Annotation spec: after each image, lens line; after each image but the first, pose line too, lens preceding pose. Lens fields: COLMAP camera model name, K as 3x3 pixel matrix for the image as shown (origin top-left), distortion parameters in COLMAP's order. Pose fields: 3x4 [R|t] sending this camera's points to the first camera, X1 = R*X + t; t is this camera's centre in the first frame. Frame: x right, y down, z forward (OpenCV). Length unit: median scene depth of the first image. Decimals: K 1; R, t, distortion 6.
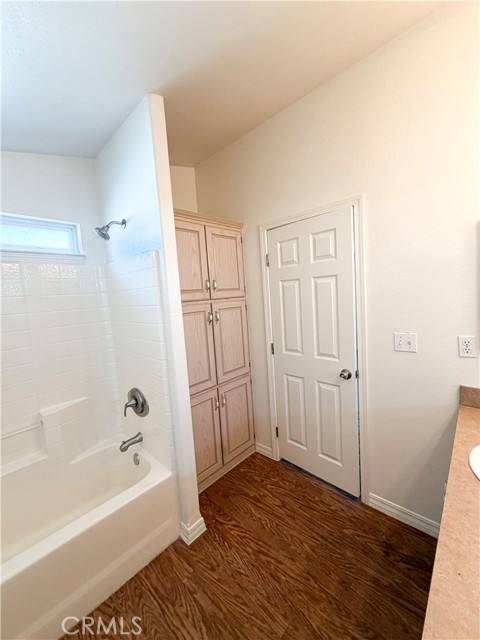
lens RADIAL K [[256.2, 0, 241.8], [0, 256.2, 320.1], [0, 0, 1]] dist [0.004490, 0.000271]
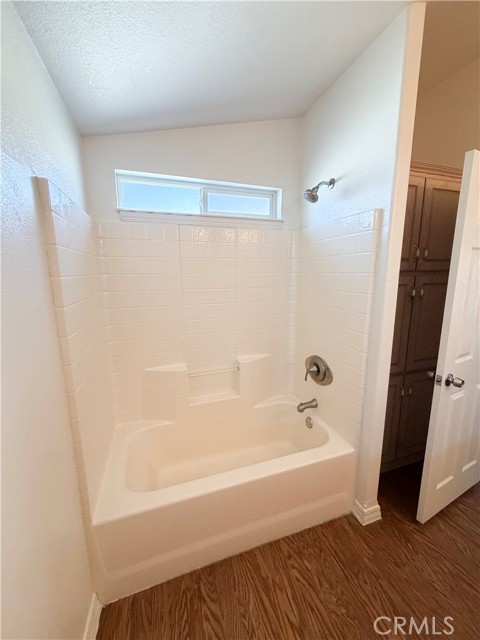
lens RADIAL K [[256.2, 0, 241.8], [0, 256.2, 320.1], [0, 0, 1]] dist [0.004490, 0.000271]
pose [[0.881104, 0.144633, -0.450264, -0.255028], [-0.097821, 0.987234, 0.125696, 0.031174], [0.462696, -0.066706, 0.884004, -0.014007]]
